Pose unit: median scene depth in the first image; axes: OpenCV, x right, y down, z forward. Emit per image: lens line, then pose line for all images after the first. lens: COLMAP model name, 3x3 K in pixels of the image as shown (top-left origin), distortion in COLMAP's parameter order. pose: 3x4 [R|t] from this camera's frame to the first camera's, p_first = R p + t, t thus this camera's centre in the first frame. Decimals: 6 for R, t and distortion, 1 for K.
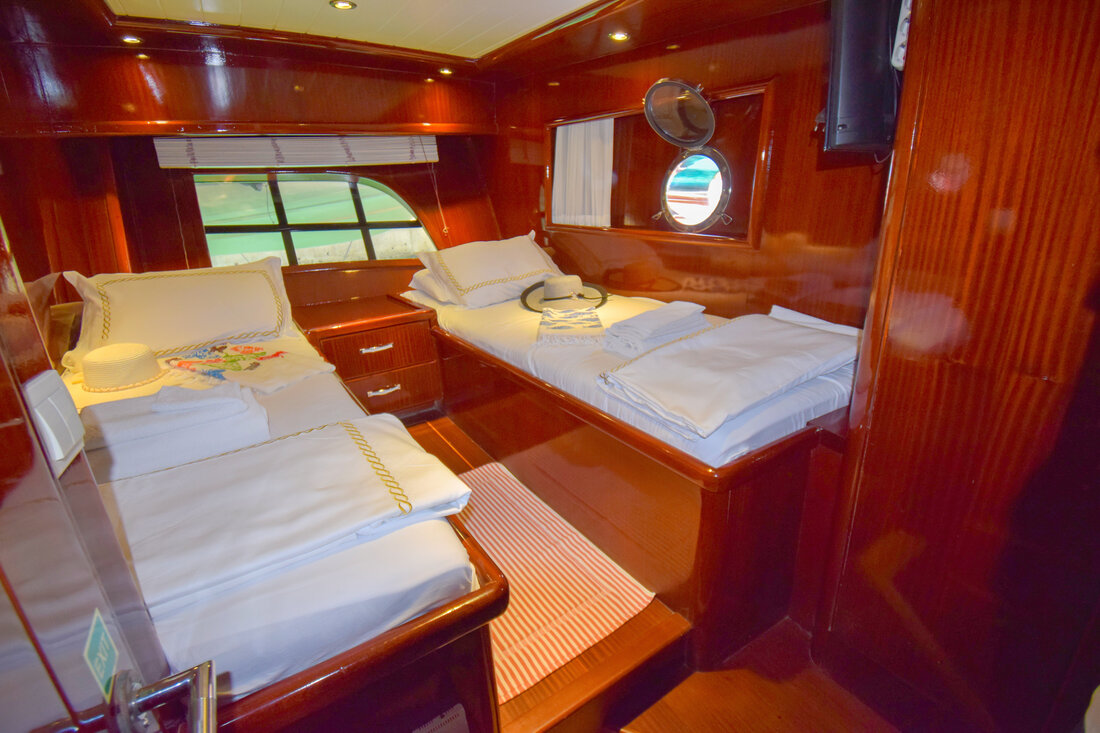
lens RADIAL K [[478.7, 0, 552.7], [0, 478.7, 339.9], [0, 0, 1]] dist [0.003219, -0.015432]
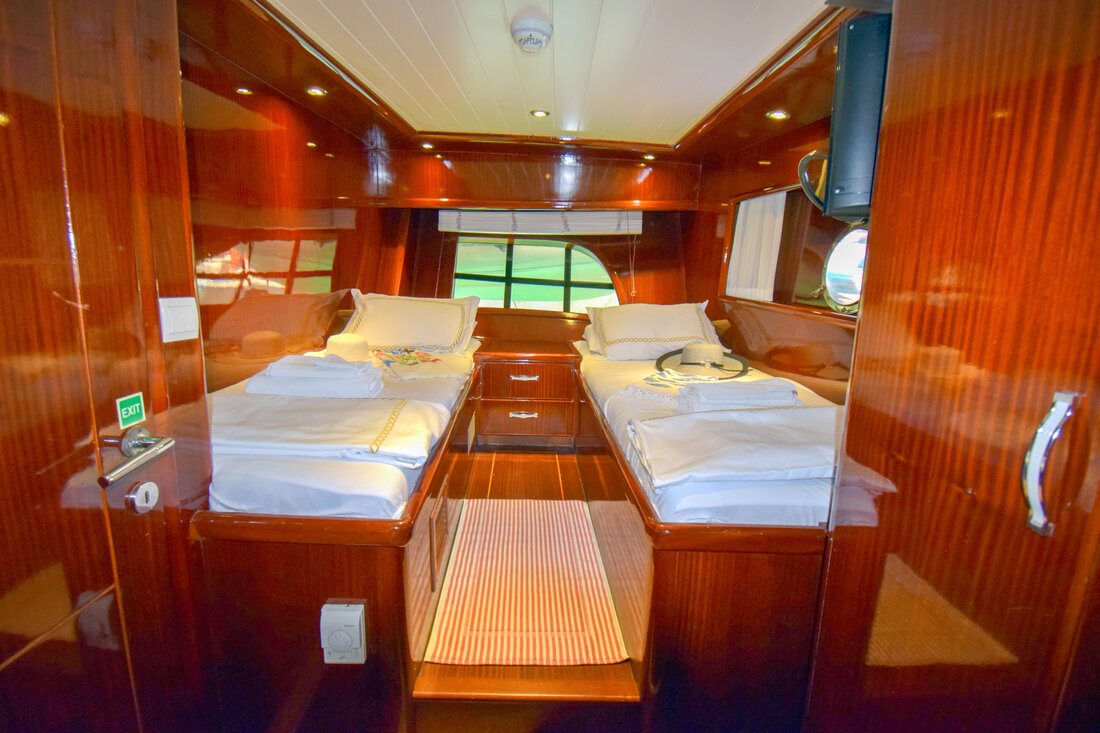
lens RADIAL K [[478.7, 0, 552.7], [0, 478.7, 339.9], [0, 0, 1]] dist [0.003219, -0.015432]
pose [[0.850550, 0.137823, -0.507513, 0.241646], [-0.212536, 0.972812, -0.092011, 0.016784], [0.481033, 0.186125, 0.856717, -0.005754]]
